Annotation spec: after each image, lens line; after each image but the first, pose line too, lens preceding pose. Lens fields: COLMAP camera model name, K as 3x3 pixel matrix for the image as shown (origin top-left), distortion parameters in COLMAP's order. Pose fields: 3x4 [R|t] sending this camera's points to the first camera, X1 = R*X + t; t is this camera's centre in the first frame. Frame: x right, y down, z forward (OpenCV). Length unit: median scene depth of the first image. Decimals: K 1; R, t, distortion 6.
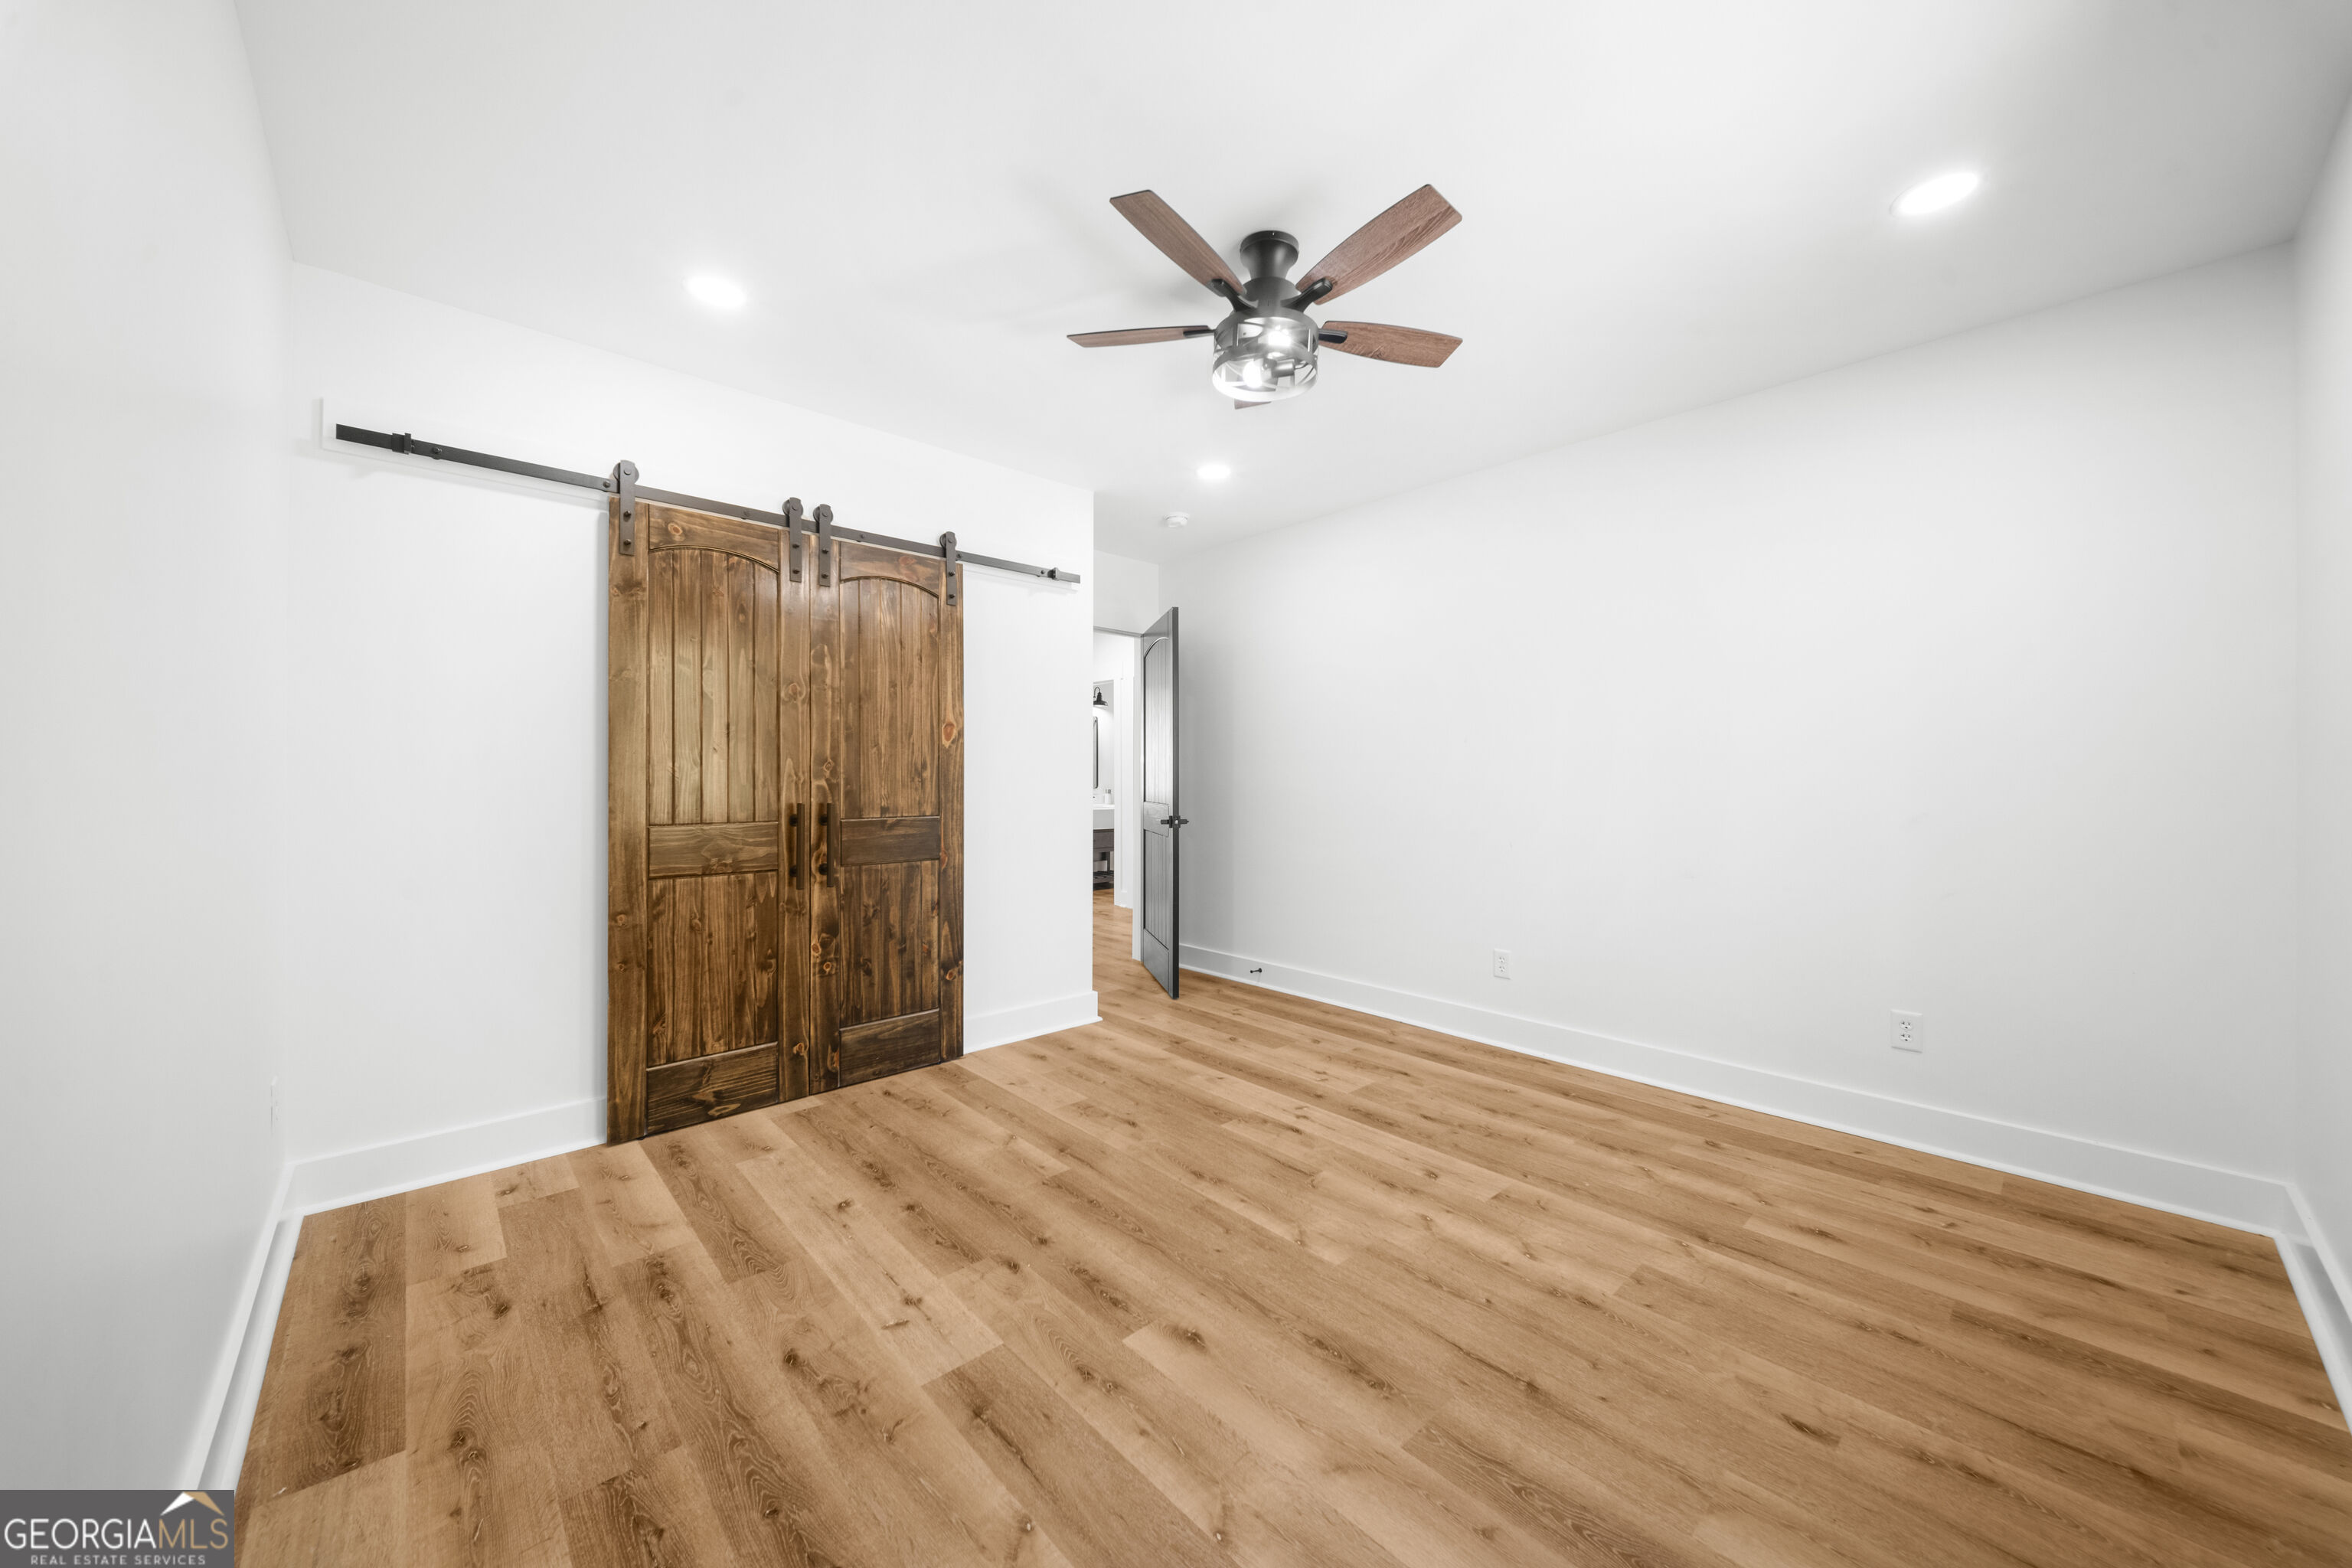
lens RADIAL K [[838.4, 0, 1181.9], [0, 838.4, 798.4], [0, 0, 1]] dist [0.000755, 0.000003]
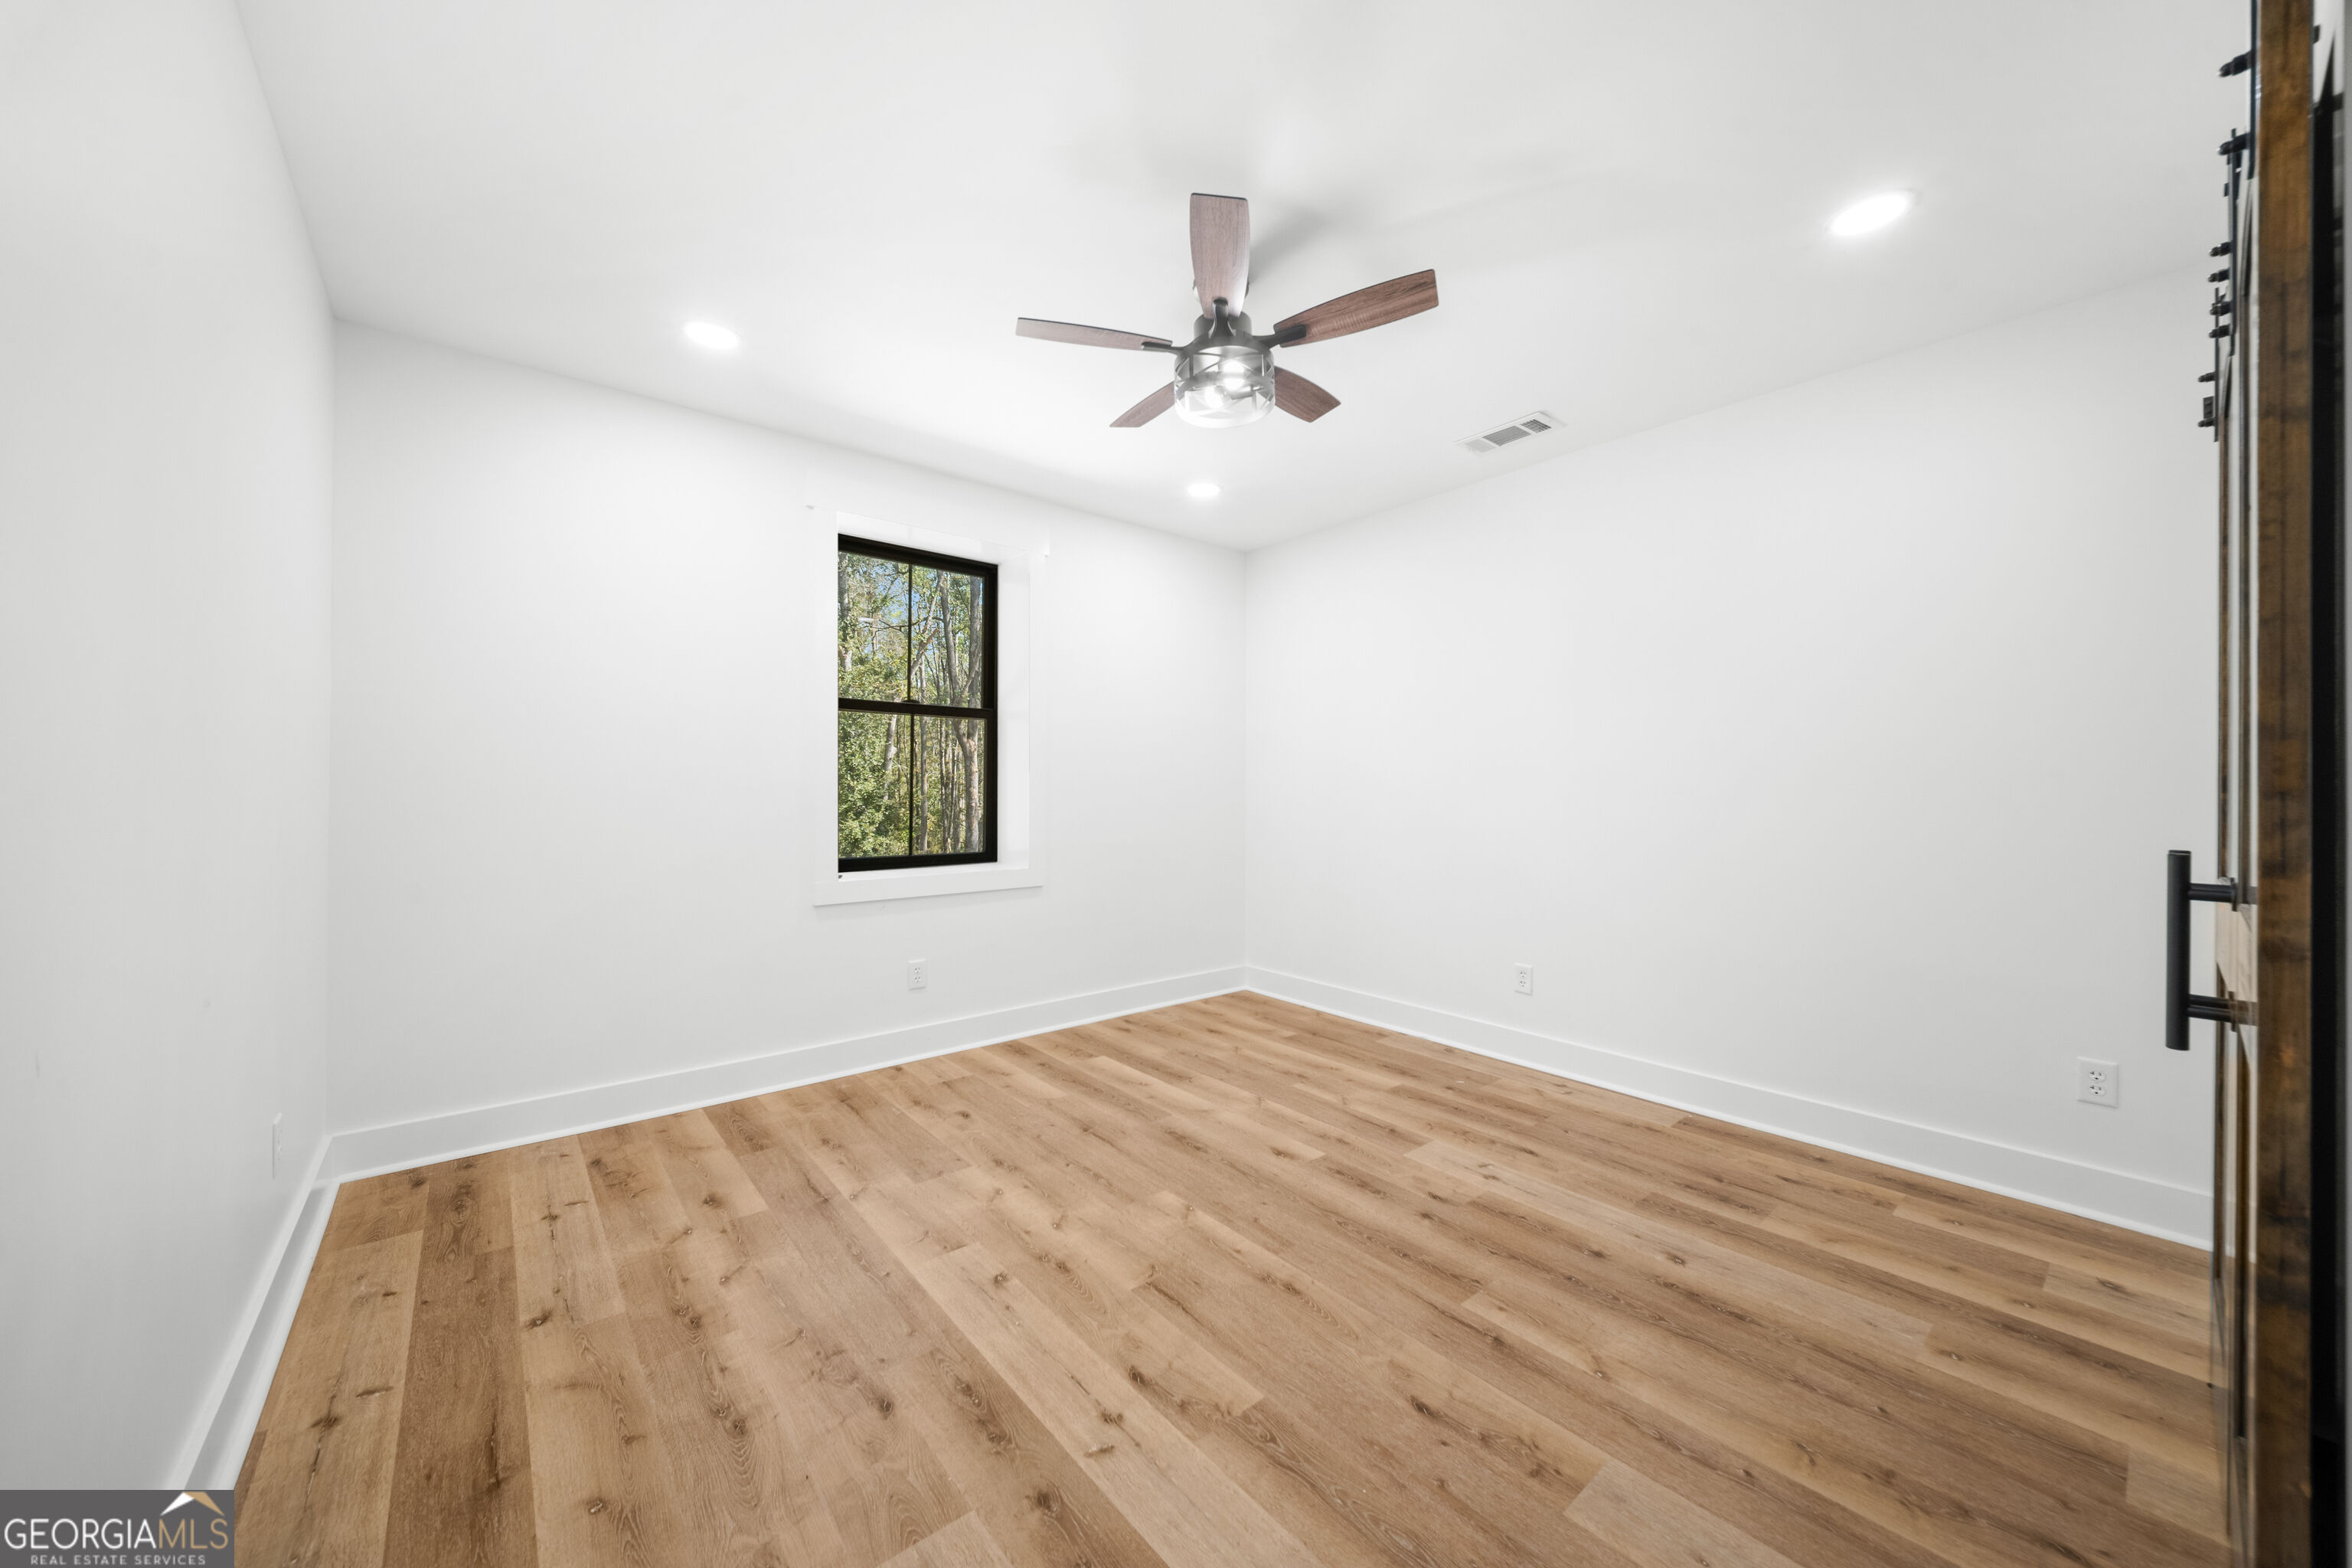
lens RADIAL K [[838.4, 0, 1168.7], [0, 838.4, 782.3], [0, 0, 1]] dist [0.000755, 0.000003]
pose [[-0.998113, -0.006552, 0.061056, 0.104777], [-0.005444, 0.999818, 0.018296, -0.052560], [-0.061164, 0.017929, -0.997967, 2.087407]]
